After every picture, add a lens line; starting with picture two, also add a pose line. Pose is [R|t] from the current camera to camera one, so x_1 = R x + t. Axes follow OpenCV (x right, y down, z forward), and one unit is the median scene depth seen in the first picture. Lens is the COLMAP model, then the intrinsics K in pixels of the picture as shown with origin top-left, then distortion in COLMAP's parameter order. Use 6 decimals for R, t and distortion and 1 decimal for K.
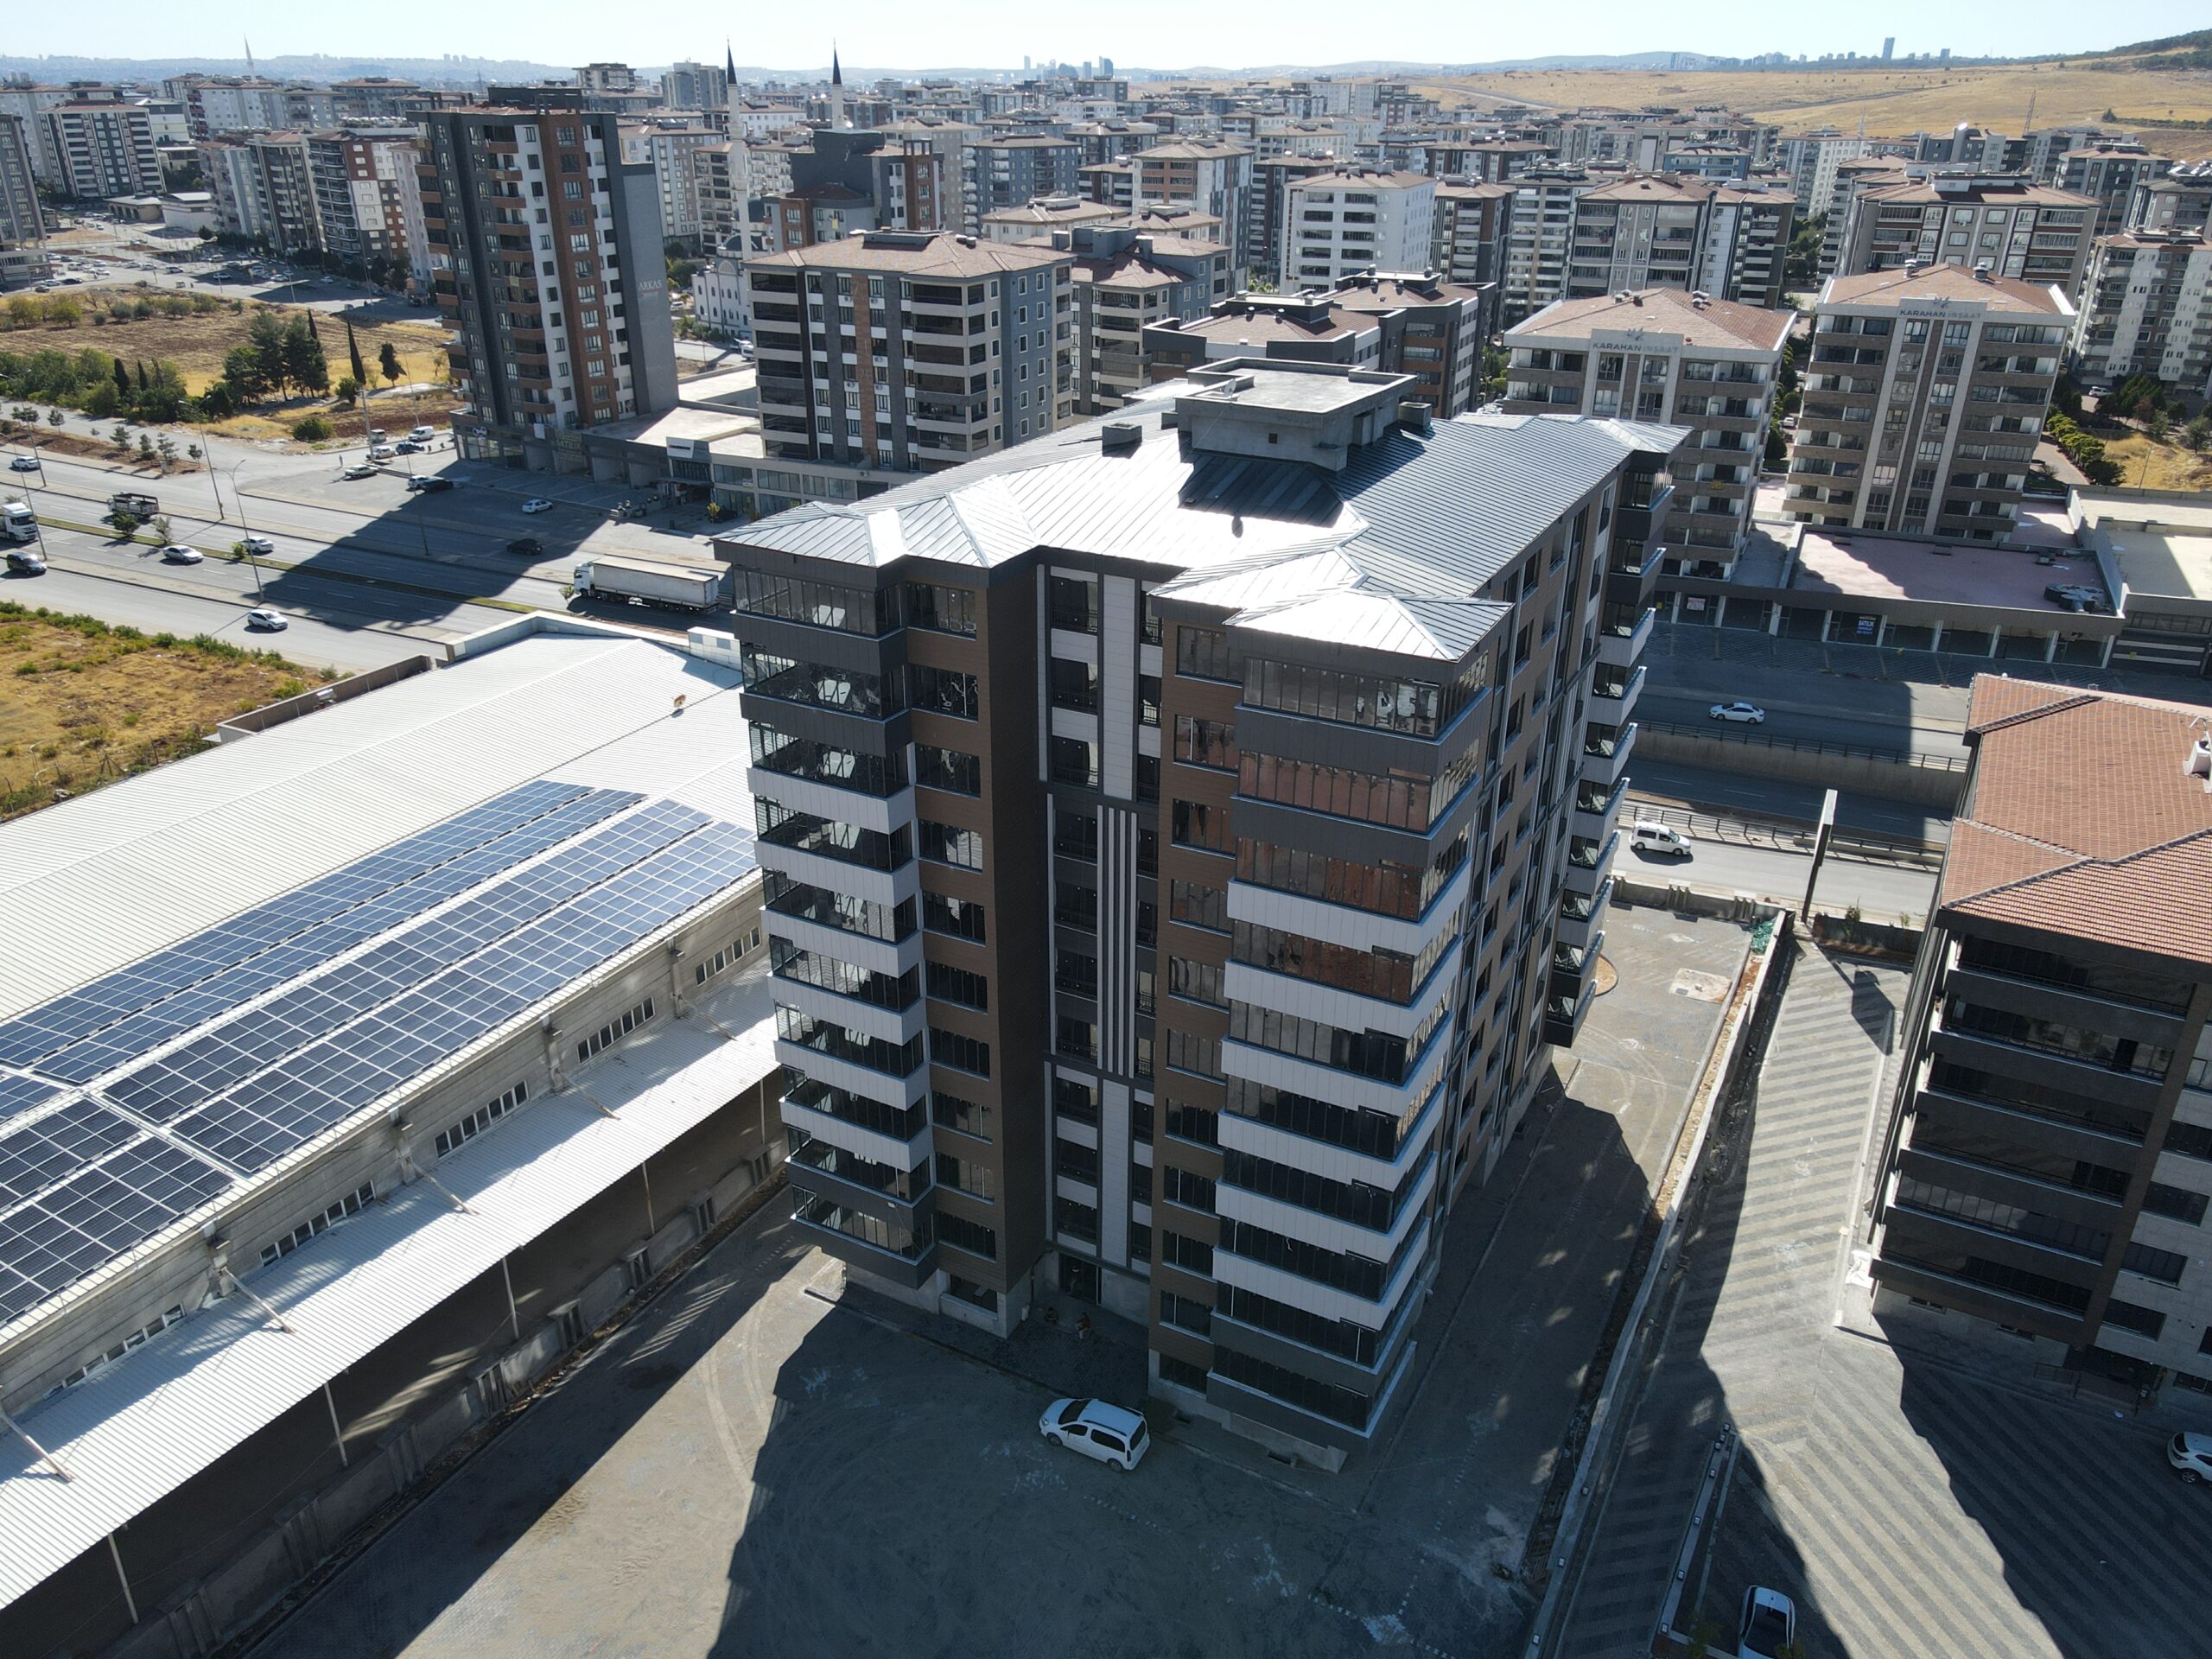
lens RADIAL K [[1608.8, 0, 1111.3], [0, 1608.8, 841.5], [0, 0, 1]] dist [0.020169, 0.000774]
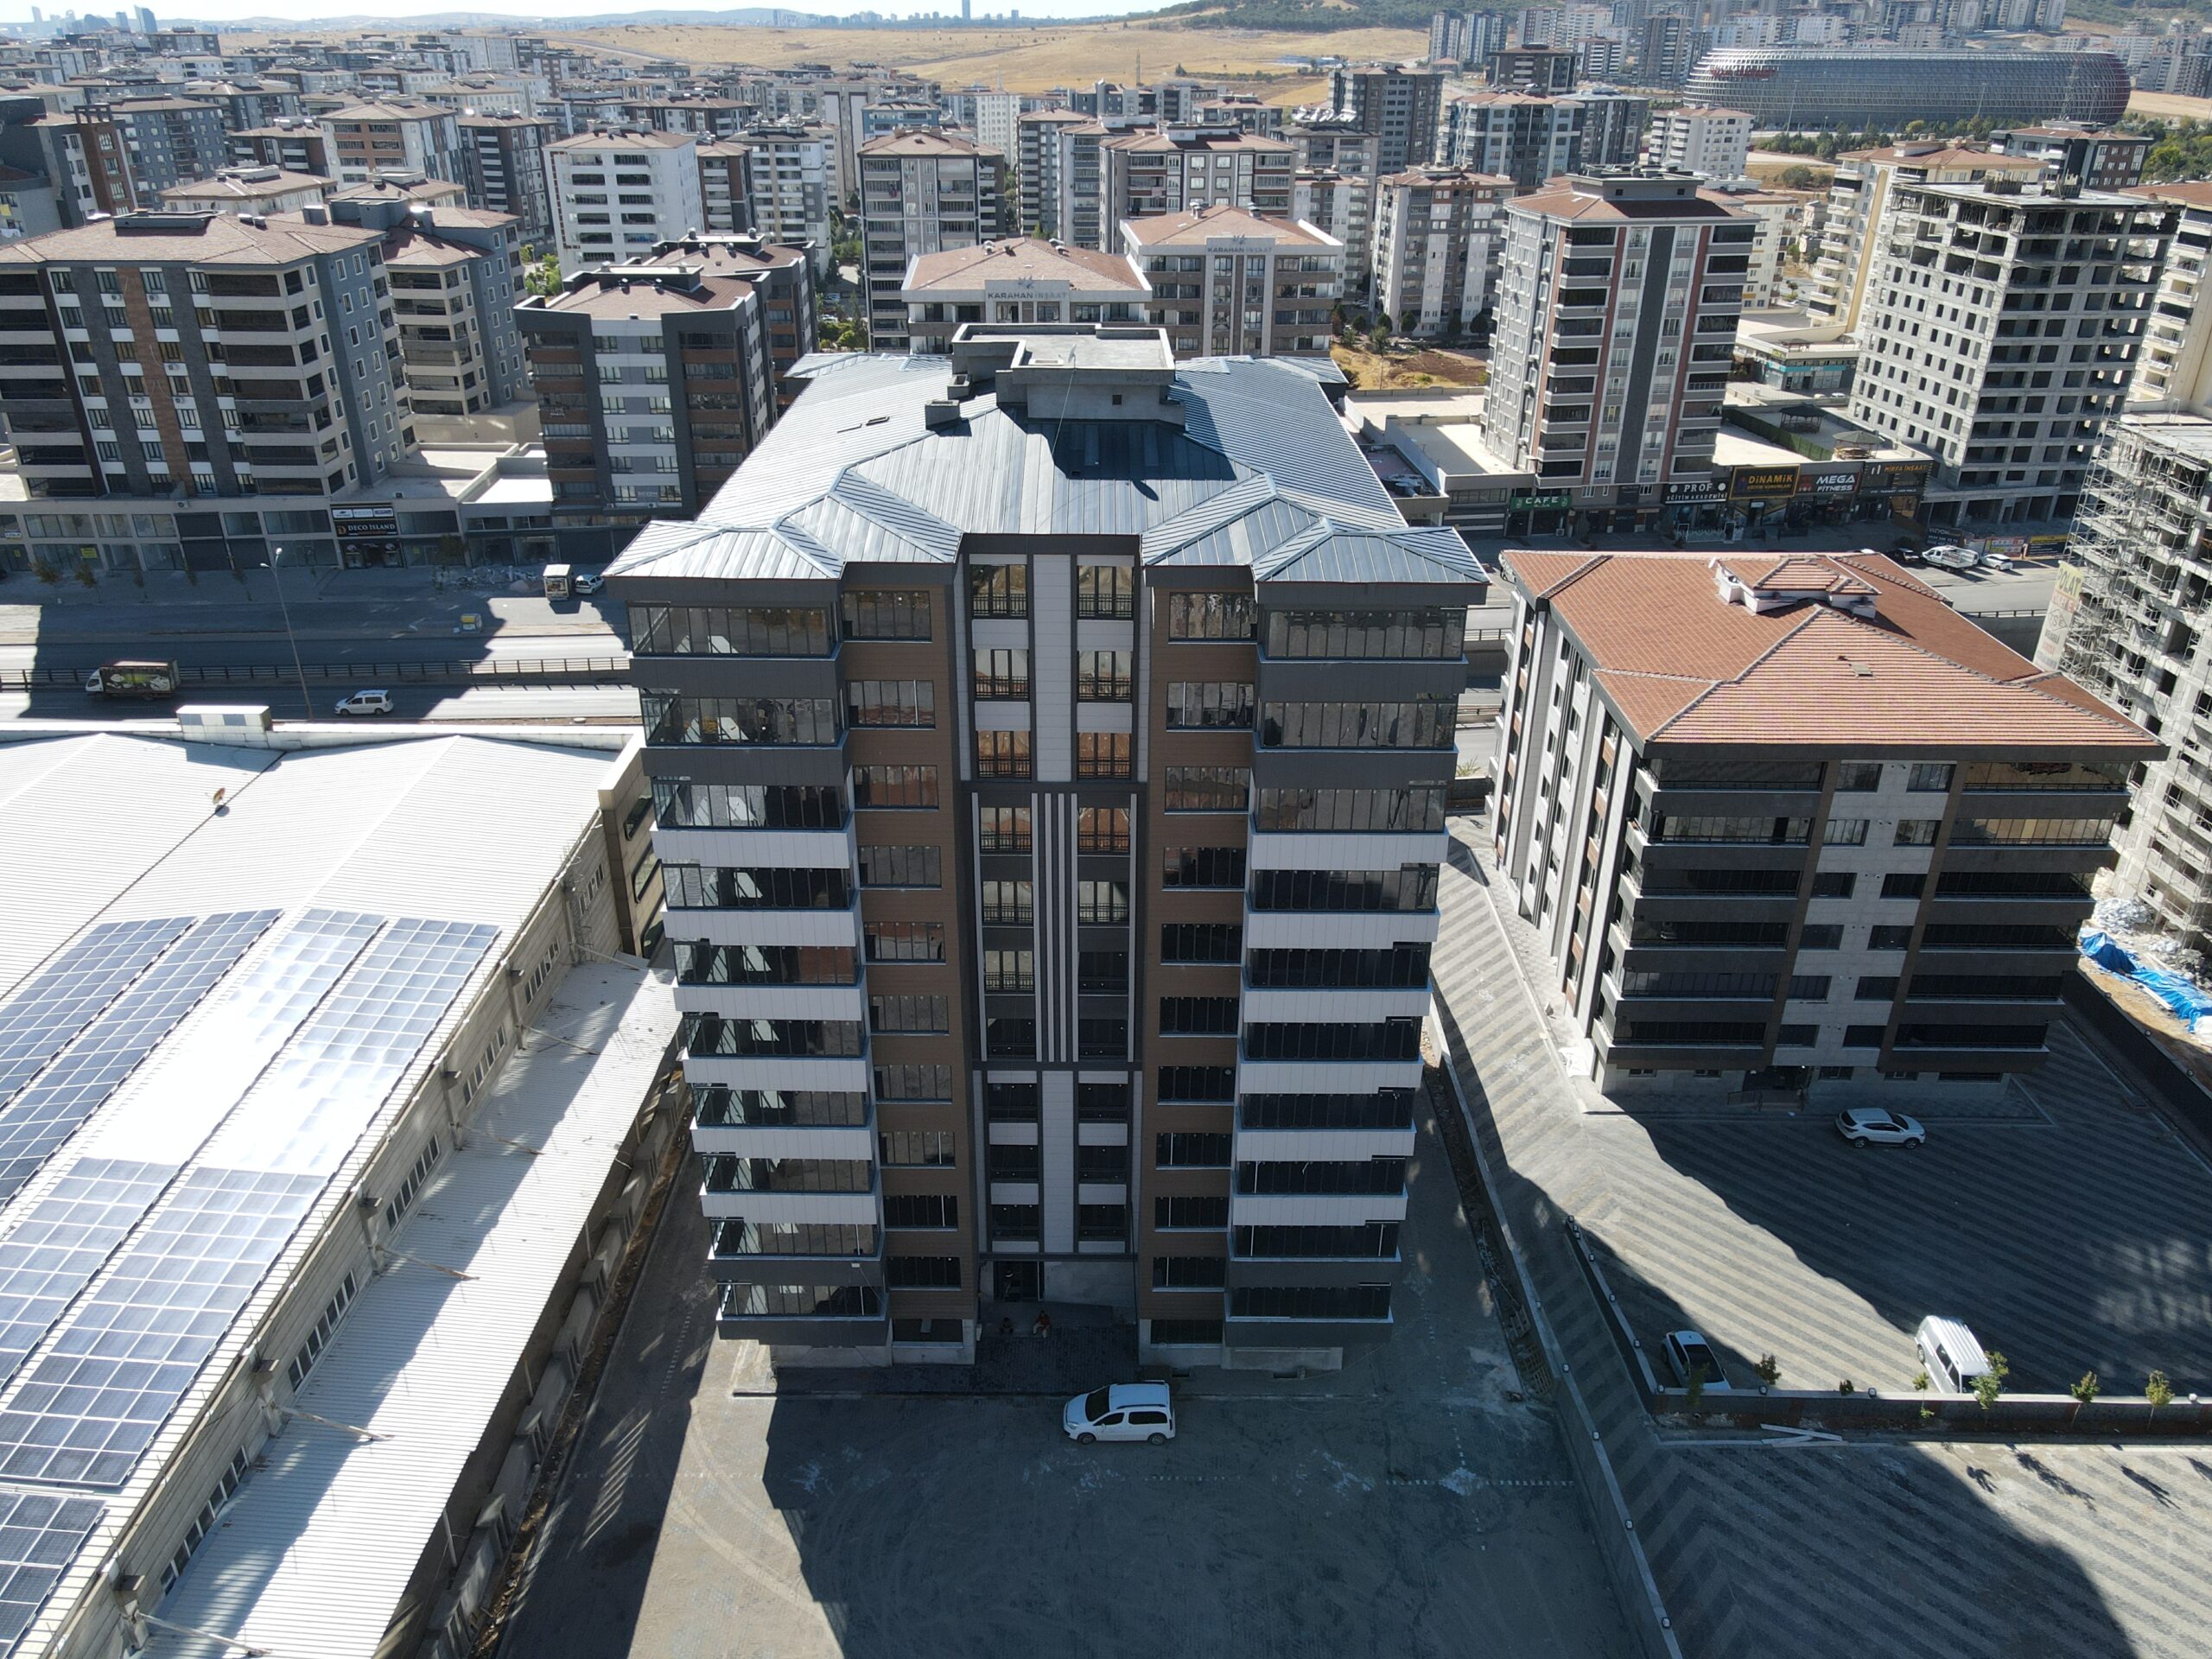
lens RADIAL K [[1608.8, 0, 1111.3], [0, 1608.8, 841.5], [0, 0, 1]] dist [0.020169, 0.000774]
pose [[0.882531, -0.209995, 0.420763, -0.120700], [0.200572, 0.977378, 0.067101, -0.015837], [-0.425336, 0.025175, 0.904685, 0.032529]]
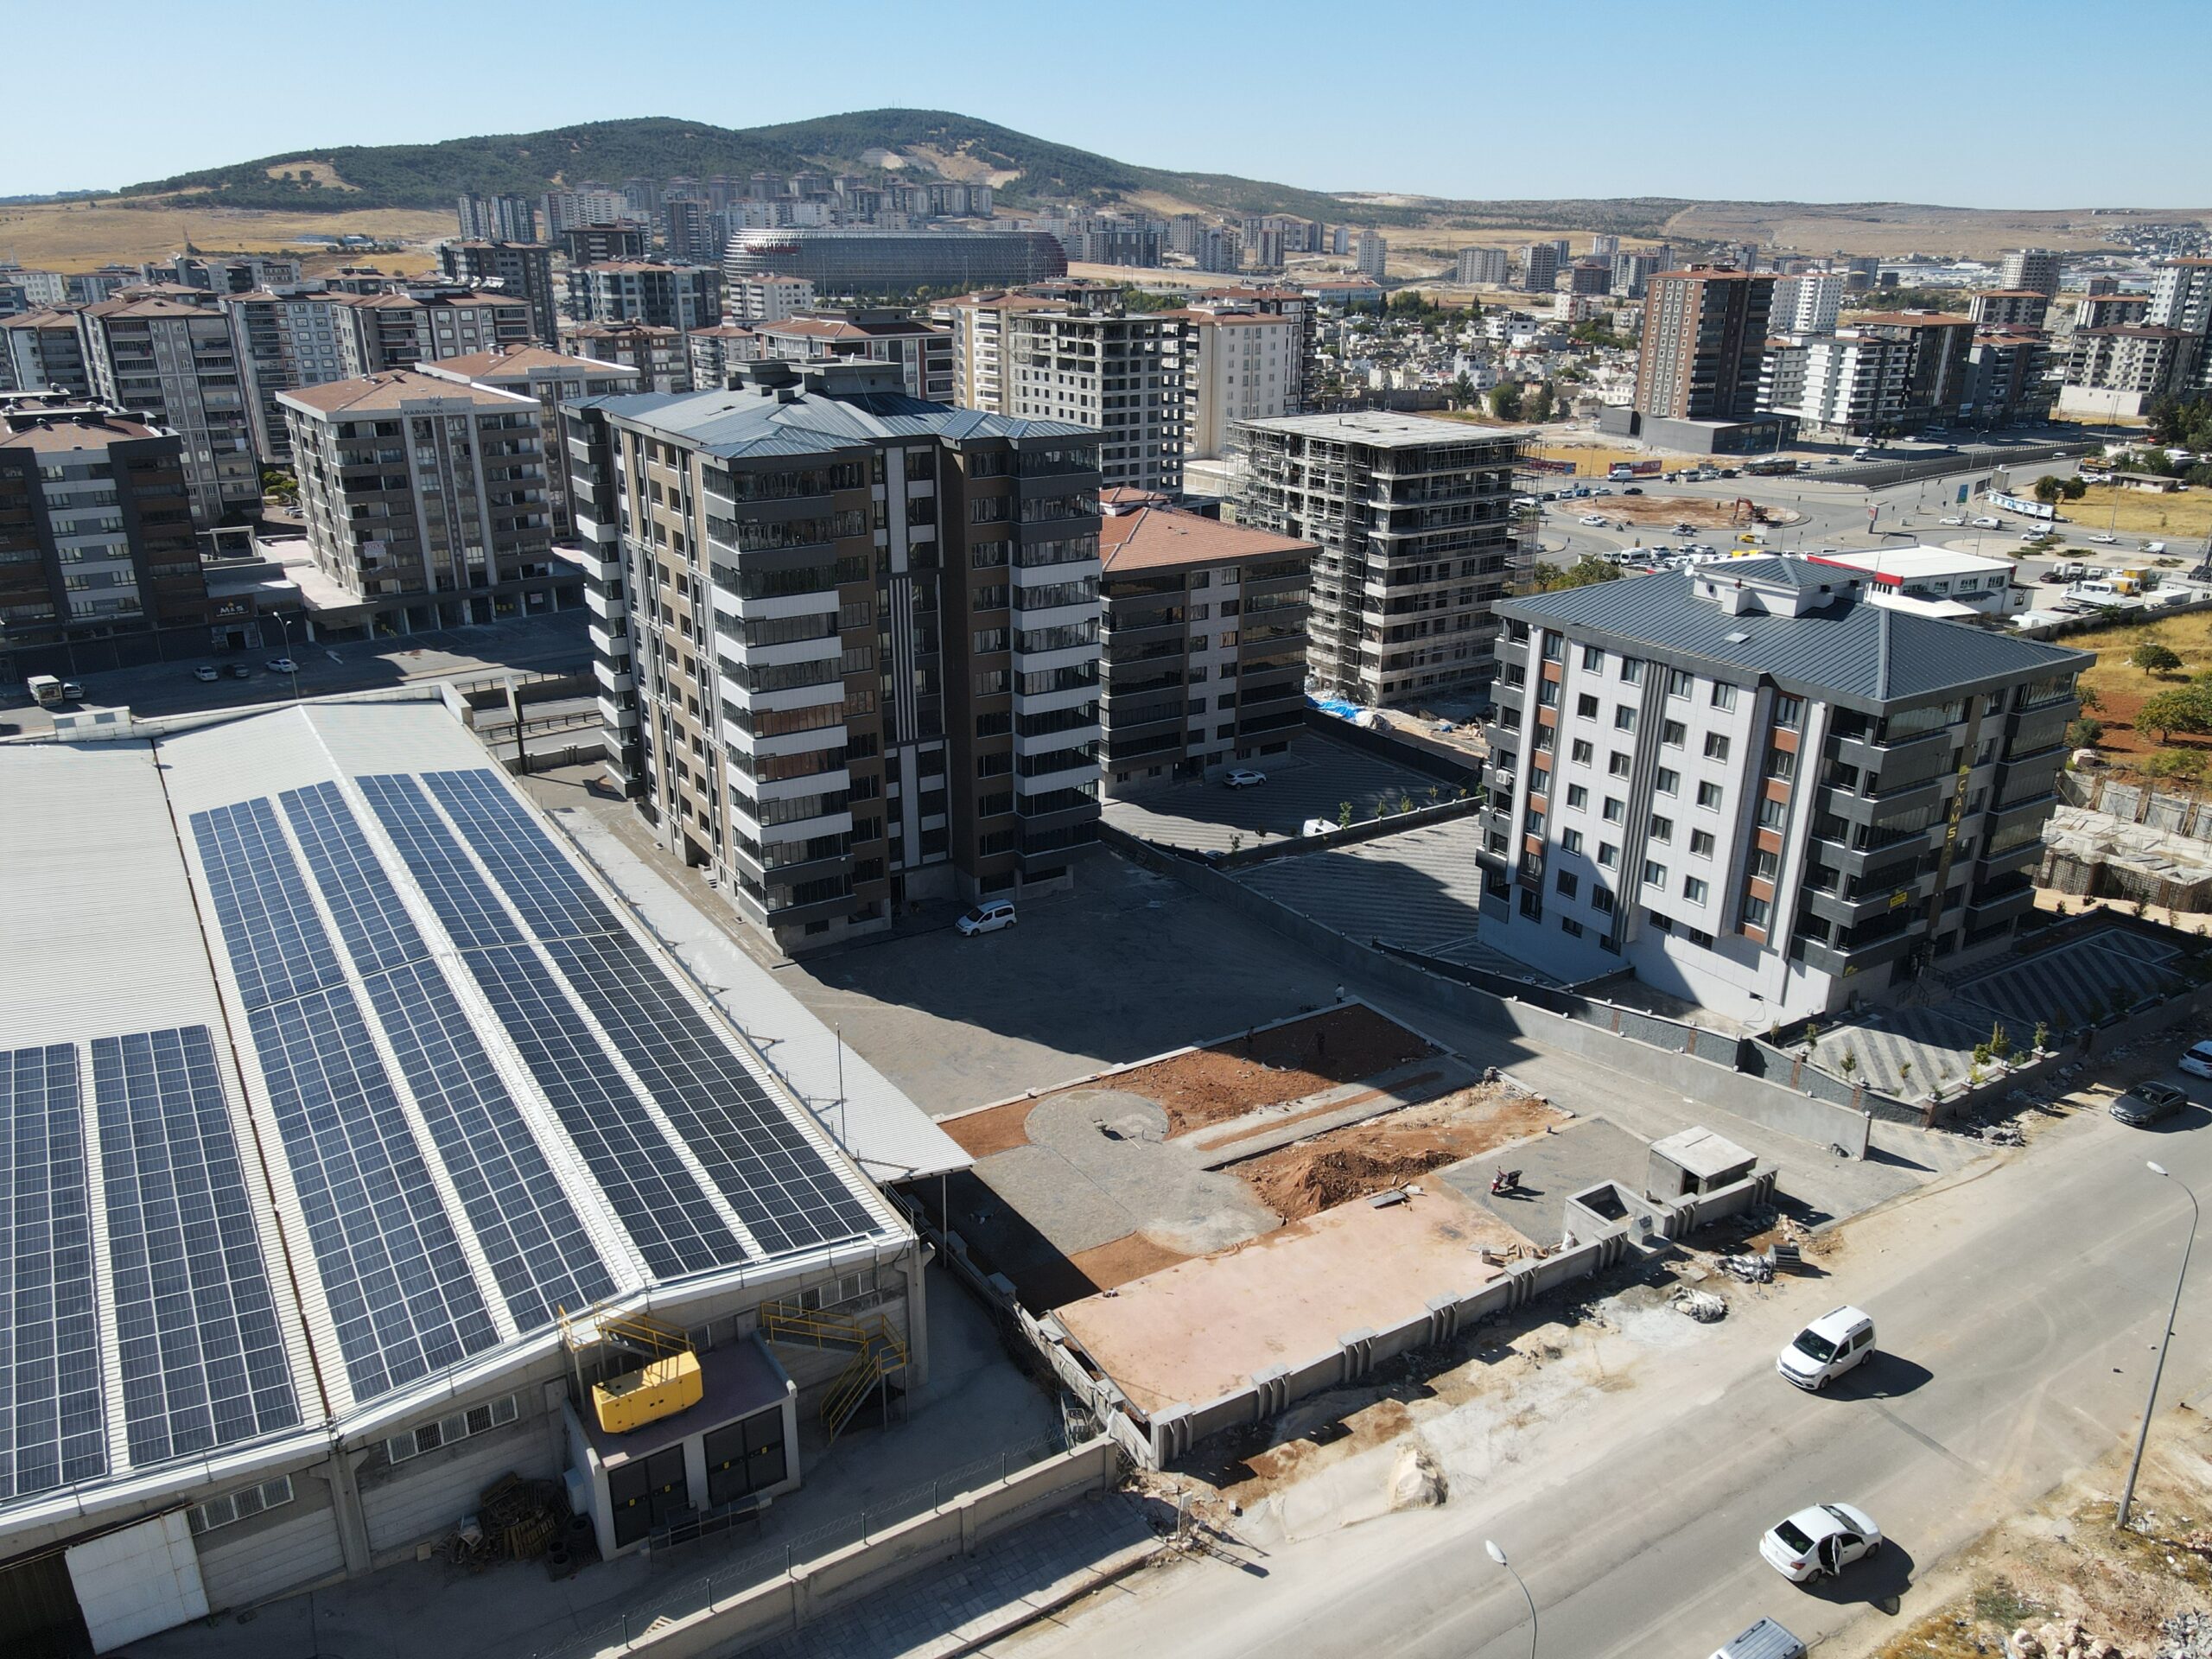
lens RADIAL K [[1612.9, 0, 1110.6], [0, 1612.9, 842.1], [0, 0, 1]] dist [0.006366, 0.023429]
pose [[0.499013, -0.313809, 0.807781, -0.465287], [0.371502, 0.919601, 0.127751, 0.034985], [-0.782926, 0.236342, 0.575474, -0.059887]]
